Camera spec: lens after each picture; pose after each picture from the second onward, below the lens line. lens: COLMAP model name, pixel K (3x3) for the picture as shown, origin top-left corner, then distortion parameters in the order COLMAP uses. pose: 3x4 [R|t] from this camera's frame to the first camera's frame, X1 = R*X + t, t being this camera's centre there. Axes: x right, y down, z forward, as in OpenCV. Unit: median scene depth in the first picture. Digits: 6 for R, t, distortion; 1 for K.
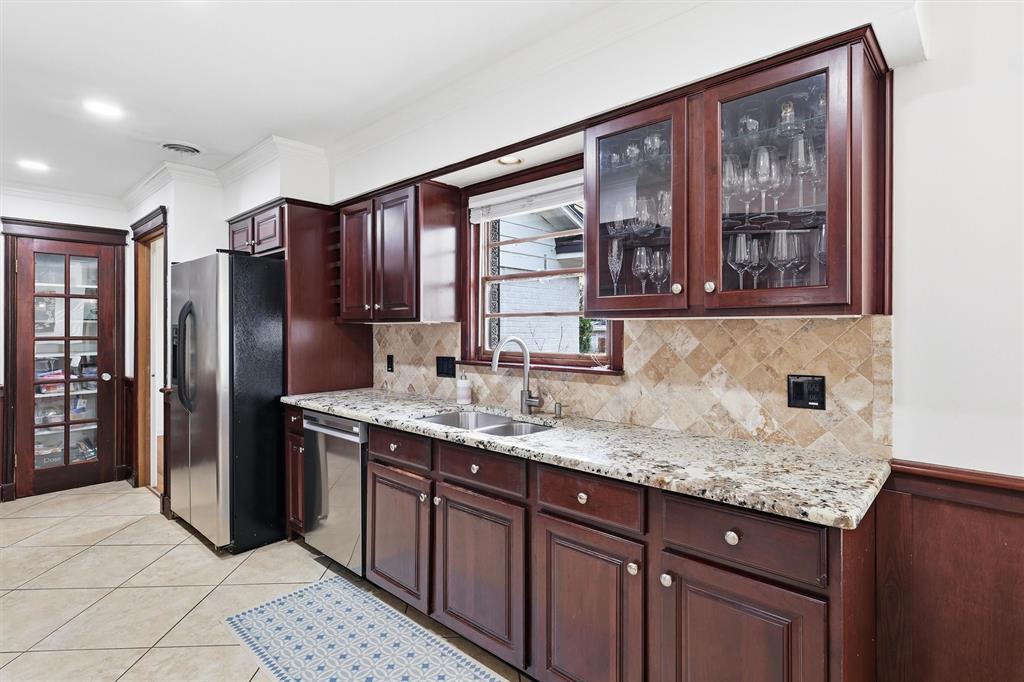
lens RADIAL K [[518.7, 0, 520.8], [0, 518.7, 330.0], [0, 0, 1]] dist [0.000259, 0.000104]
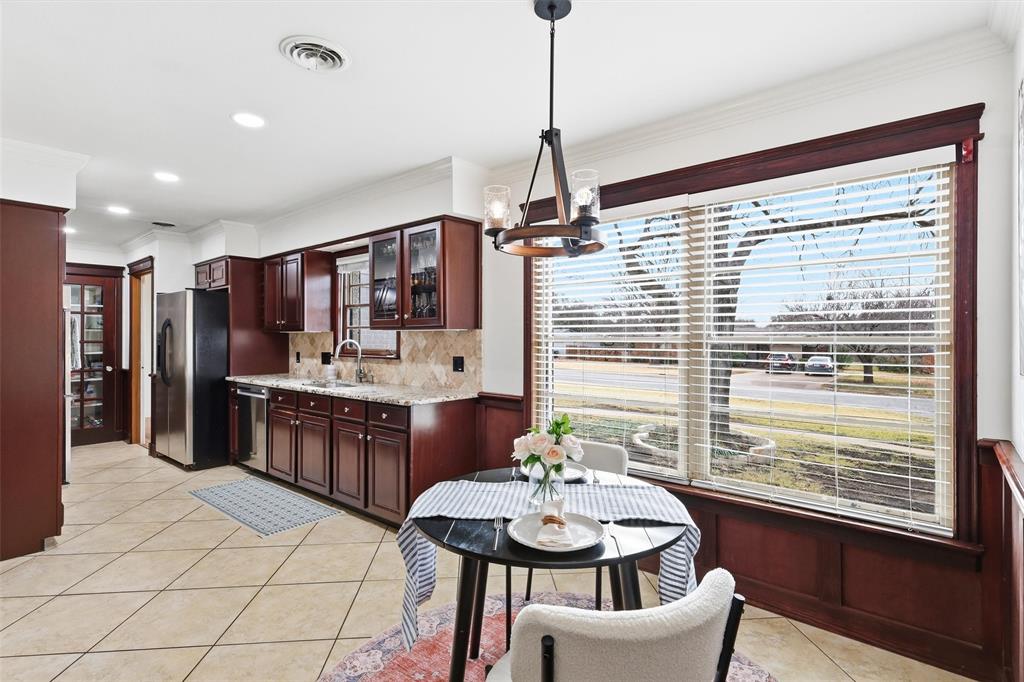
lens RADIAL K [[532.4, 0, 533.3], [0, 532.4, 336.9], [0, 0, 1]] dist [0.007598, -0.001718]
pose [[0.999491, 0.001413, 0.031866, 0.555695], [-0.001320, 0.999995, -0.002919, 0.007488], [-0.031870, 0.002875, 0.999488, -0.875009]]
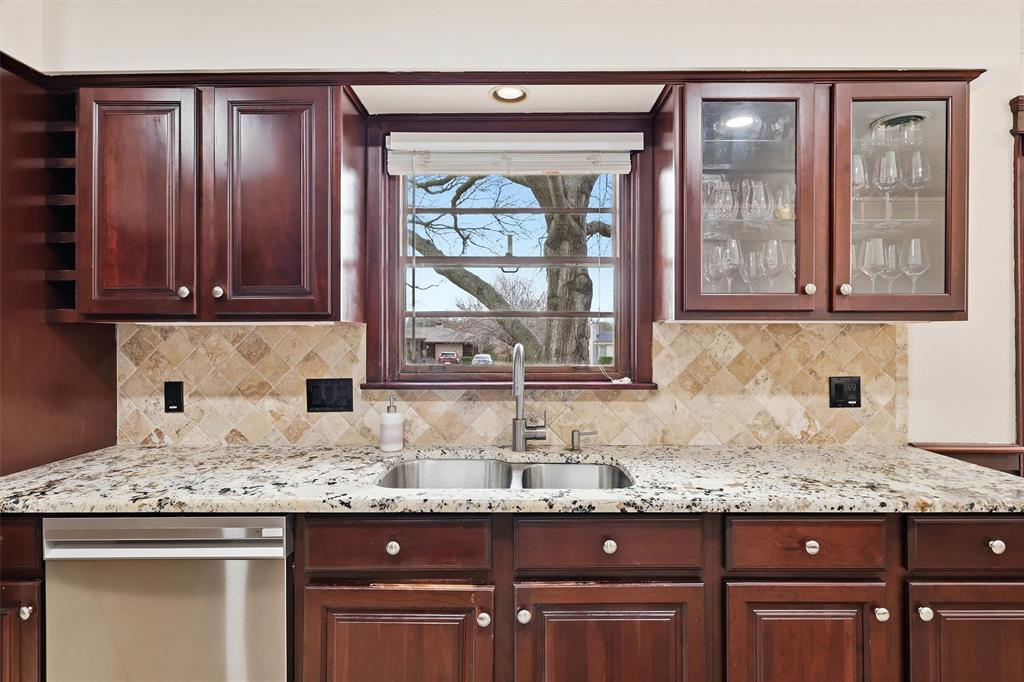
lens RADIAL K [[532.4, 0, 510.1], [0, 532.4, 331.9], [0, 0, 1]] dist [0.007598, -0.001718]
pose [[0.737239, 0.003048, 0.675625, -0.497725], [0.002347, 0.999972, -0.007073, 0.000657], [-0.675628, 0.006800, 0.737212, 0.456917]]
